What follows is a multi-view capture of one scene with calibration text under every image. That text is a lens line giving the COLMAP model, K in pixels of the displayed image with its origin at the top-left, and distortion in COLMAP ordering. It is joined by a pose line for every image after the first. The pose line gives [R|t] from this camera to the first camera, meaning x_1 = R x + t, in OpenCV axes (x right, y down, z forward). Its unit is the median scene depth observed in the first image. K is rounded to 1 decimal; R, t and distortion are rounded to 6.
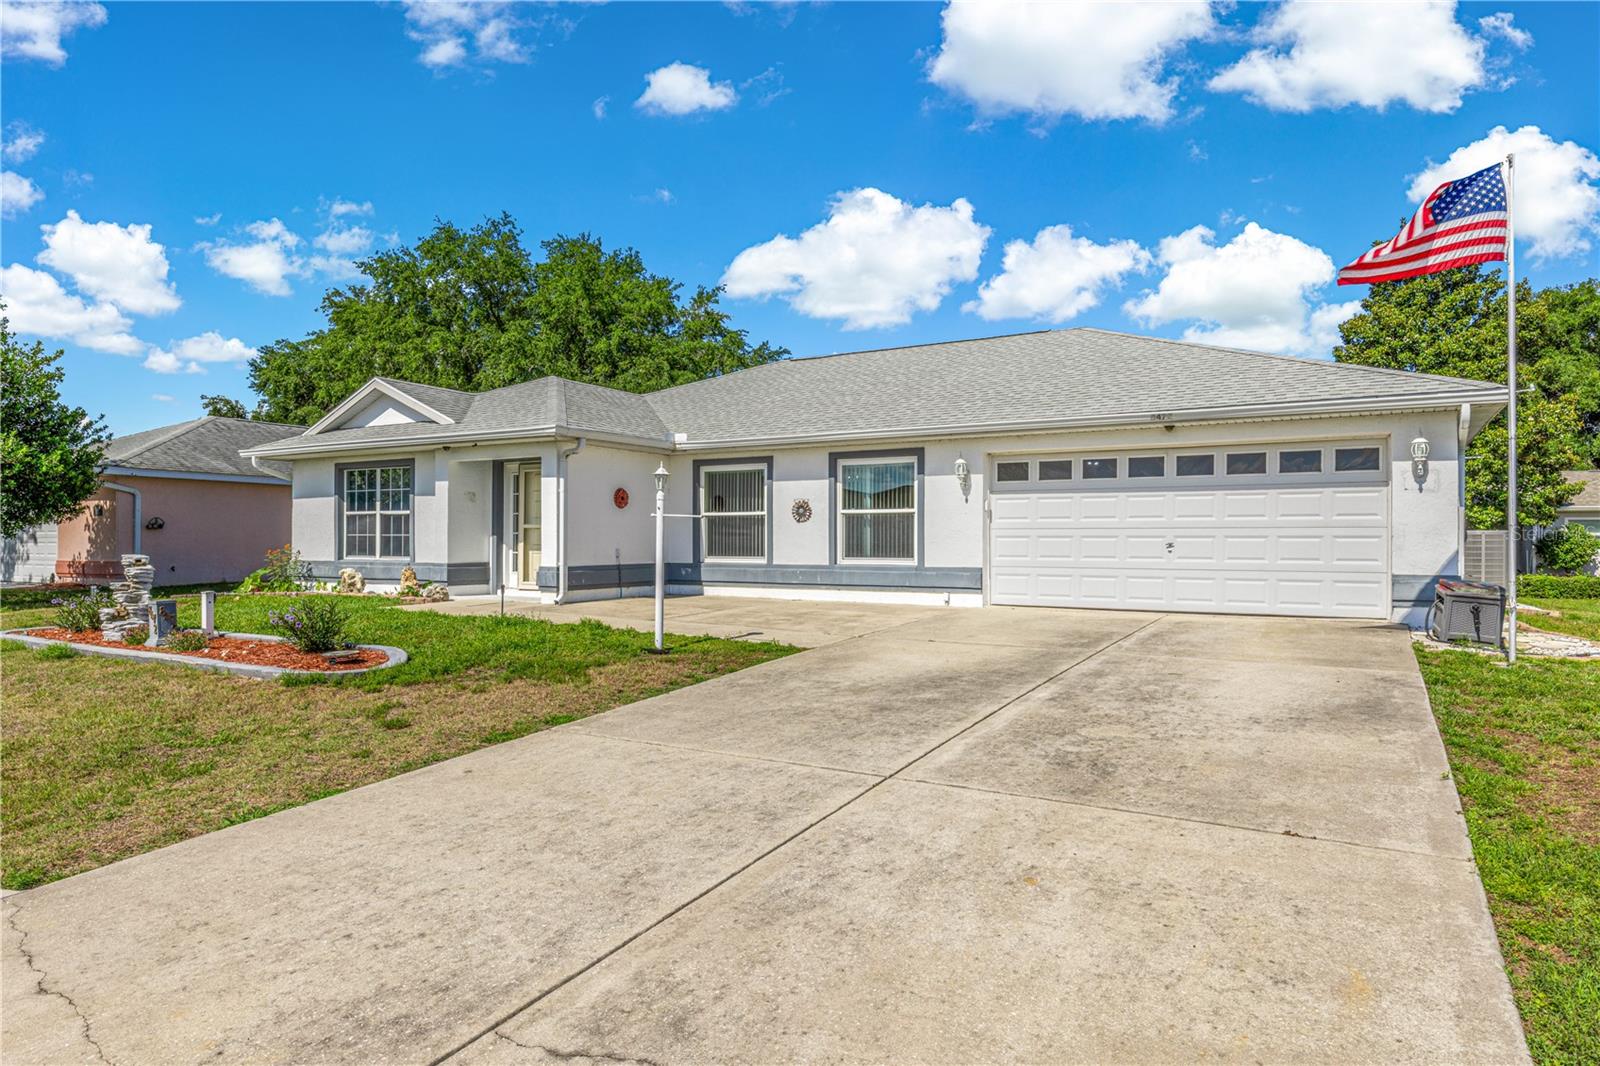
lens RADIAL K [[955.9, 0, 809.1], [0, 955.9, 541.1], [0, 0, 1]] dist [-0.006364, 0.000363]
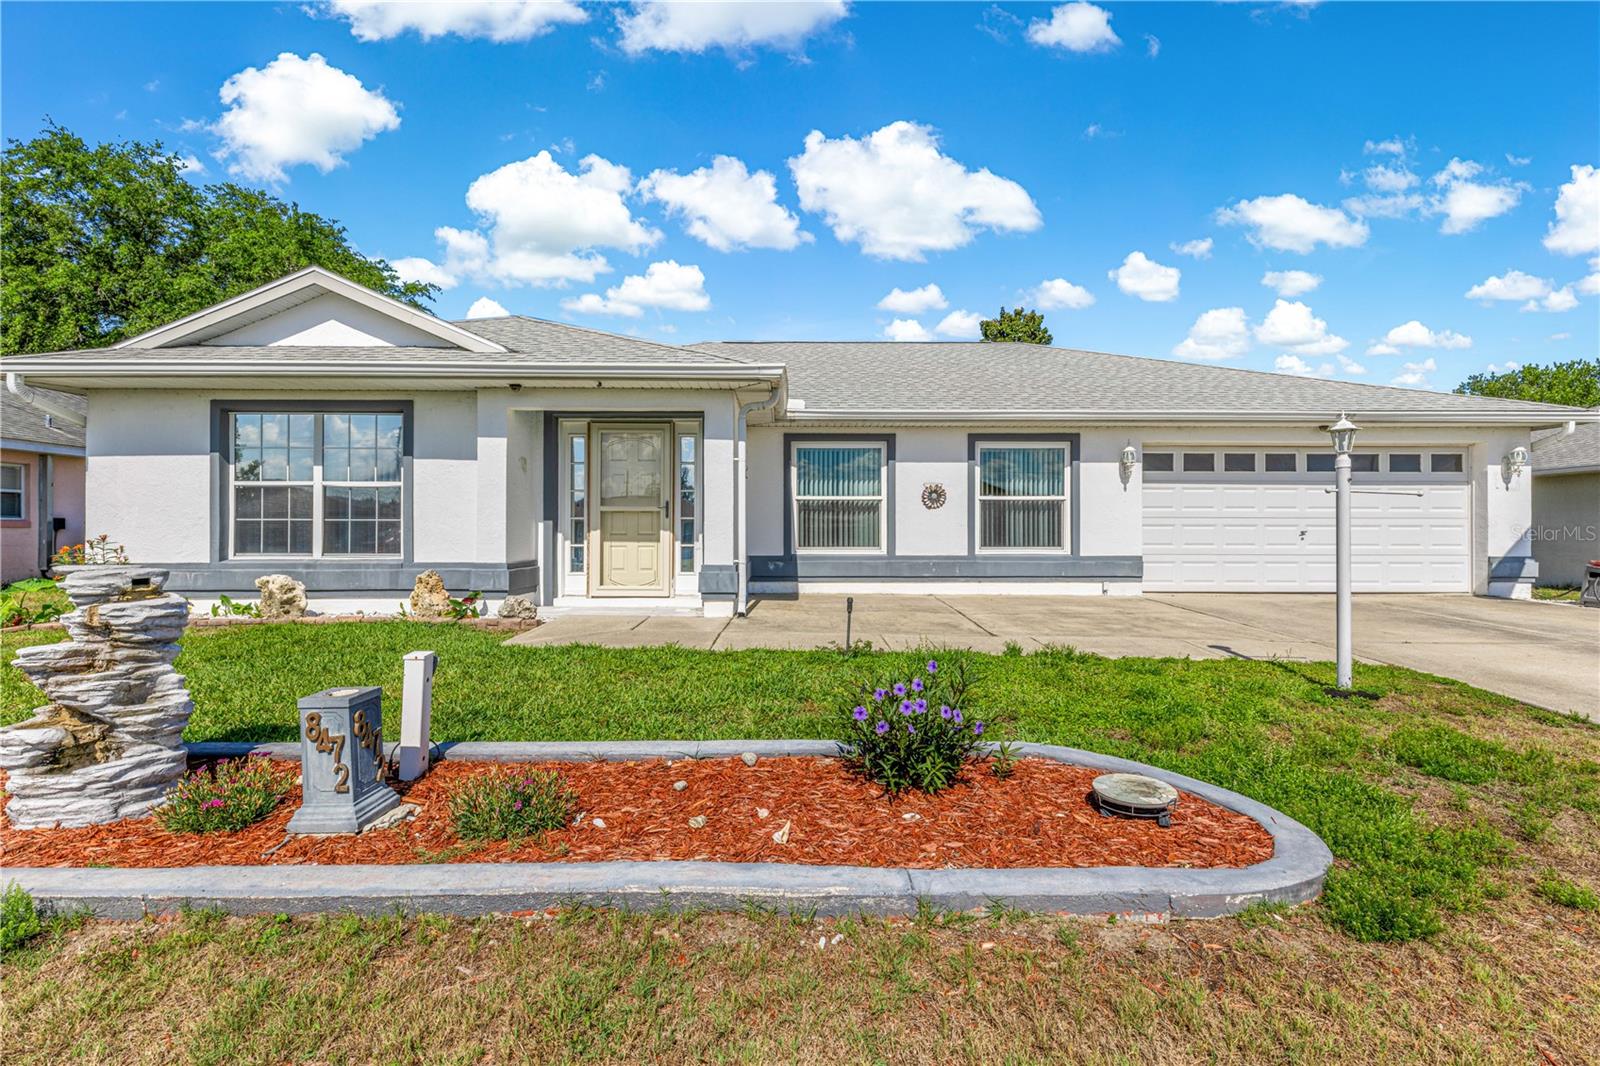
lens RADIAL K [[733.5, 0, 816.3], [0, 733.5, 534.2], [0, 0, 1]] dist [0.004056, -0.000222]
pose [[0.857813, -0.003013, 0.513953, -0.449182], [-0.000157, 0.999981, 0.006125, 0.000286], [-0.513962, -0.005335, 0.857796, 0.449268]]
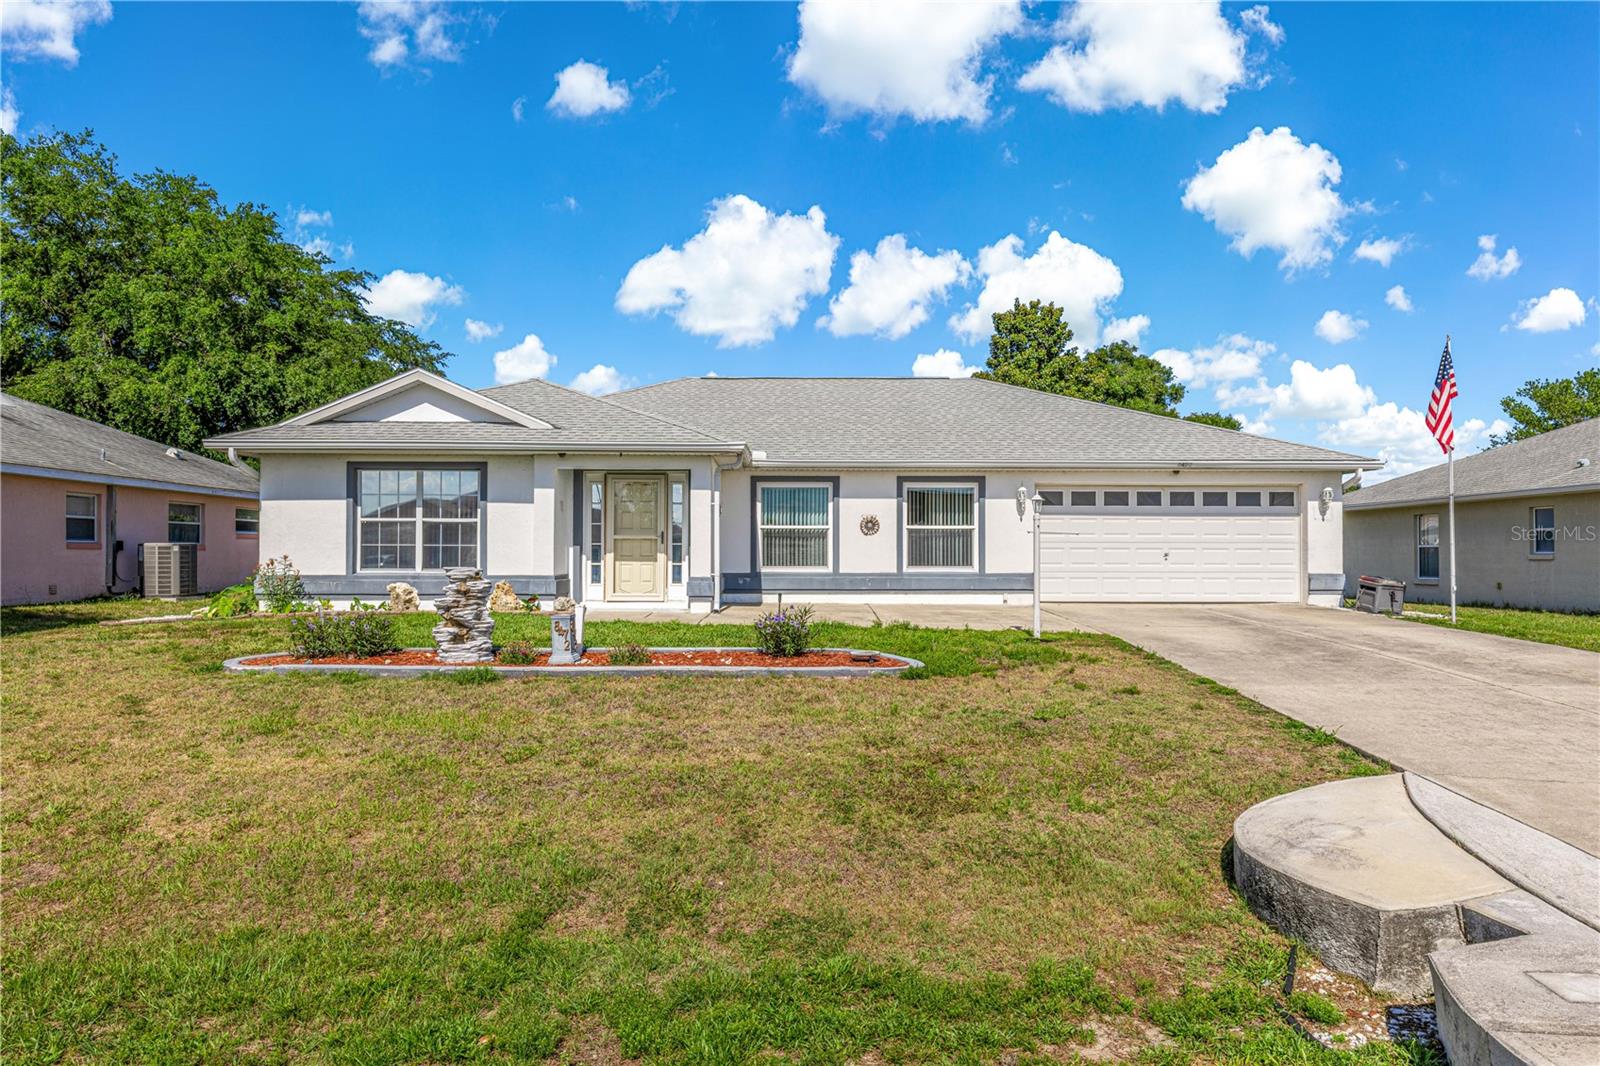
lens RADIAL K [[955.9, 0, 809.1], [0, 955.9, 541.1], [0, 0, 1]] dist [-0.006364, 0.000363]
pose [[0.861938, 0.006310, 0.506975, -0.632522], [-0.000896, 0.999940, -0.010921, -0.000753], [-0.507013, 0.008959, 0.861892, 0.051612]]
